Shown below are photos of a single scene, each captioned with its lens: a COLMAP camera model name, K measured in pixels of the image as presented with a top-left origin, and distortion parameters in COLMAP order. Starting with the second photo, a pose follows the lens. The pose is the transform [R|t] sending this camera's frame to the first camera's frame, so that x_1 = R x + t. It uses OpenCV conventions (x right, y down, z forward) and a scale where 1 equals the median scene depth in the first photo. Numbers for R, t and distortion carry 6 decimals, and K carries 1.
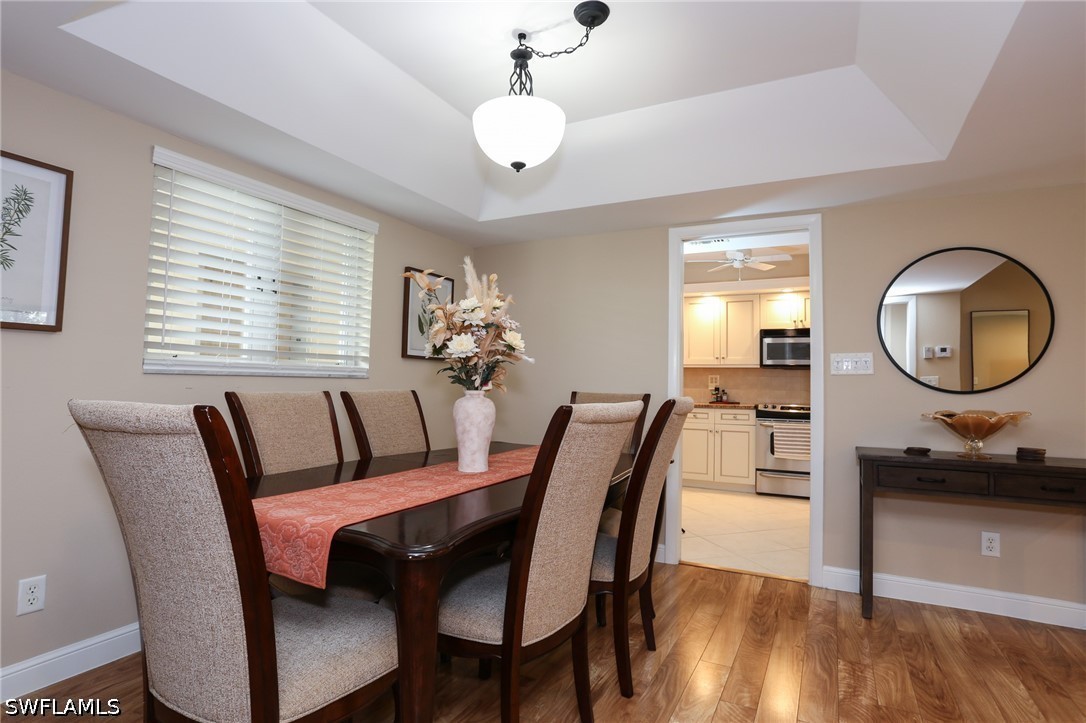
lens RADIAL K [[559.4, 0, 545.2], [0, 559.4, 357.5], [0, 0, 1]] dist [-0.084906, 0.037883]
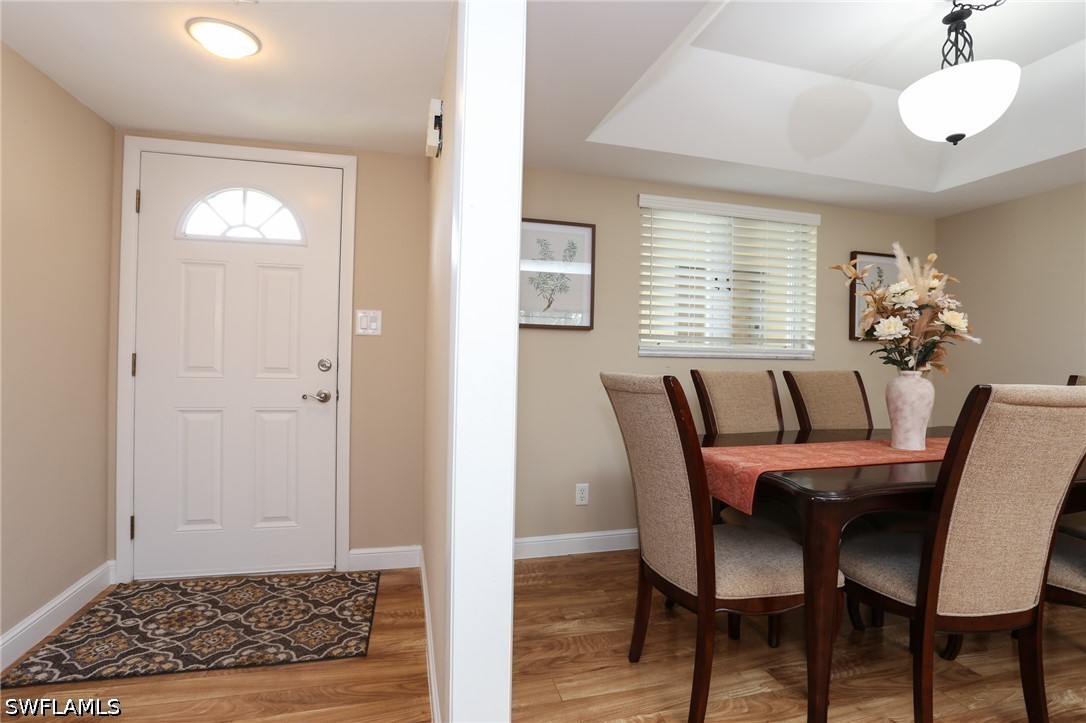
lens RADIAL K [[535.8, 0, 543.6], [0, 535.8, 358.0], [0, 0, 1]] dist [-0.080698, 0.041030]
pose [[0.681451, -0.003181, -0.731857, 0.116717], [0.027290, 0.999406, 0.021067, -0.003101], [0.731355, -0.034329, 0.681132, -0.144893]]
